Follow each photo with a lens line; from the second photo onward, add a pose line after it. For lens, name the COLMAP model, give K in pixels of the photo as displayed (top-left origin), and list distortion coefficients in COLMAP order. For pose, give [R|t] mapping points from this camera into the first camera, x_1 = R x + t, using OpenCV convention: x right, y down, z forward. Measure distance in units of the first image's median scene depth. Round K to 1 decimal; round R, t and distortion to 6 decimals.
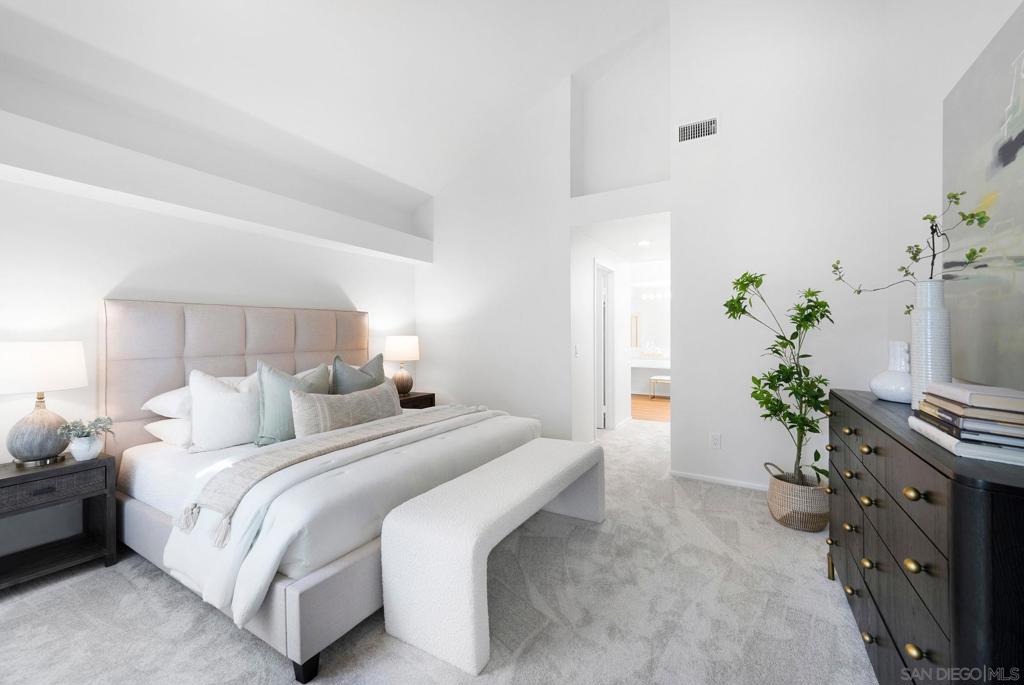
lens RADIAL K [[418.9, 0, 506.9], [0, 418.9, 346.0], [0, 0, 1]] dist [0.000356, 0.000024]
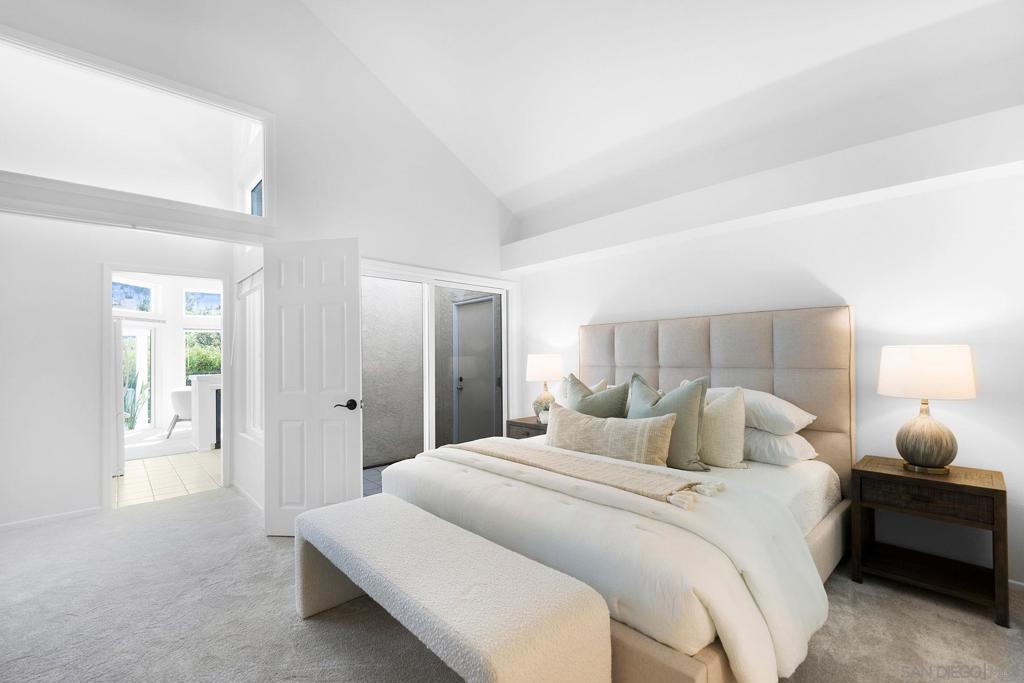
lens RADIAL K [[478.6, 0, 512.0], [0, 478.6, 341.5], [0, 0, 1]] dist [0.000944, 0.000187]
pose [[-0.249695, -0.005406, -0.968309, 0.426895], [0.001586, 0.999981, -0.005992, -0.027316], [0.968323, -0.003032, -0.249681, 0.733610]]
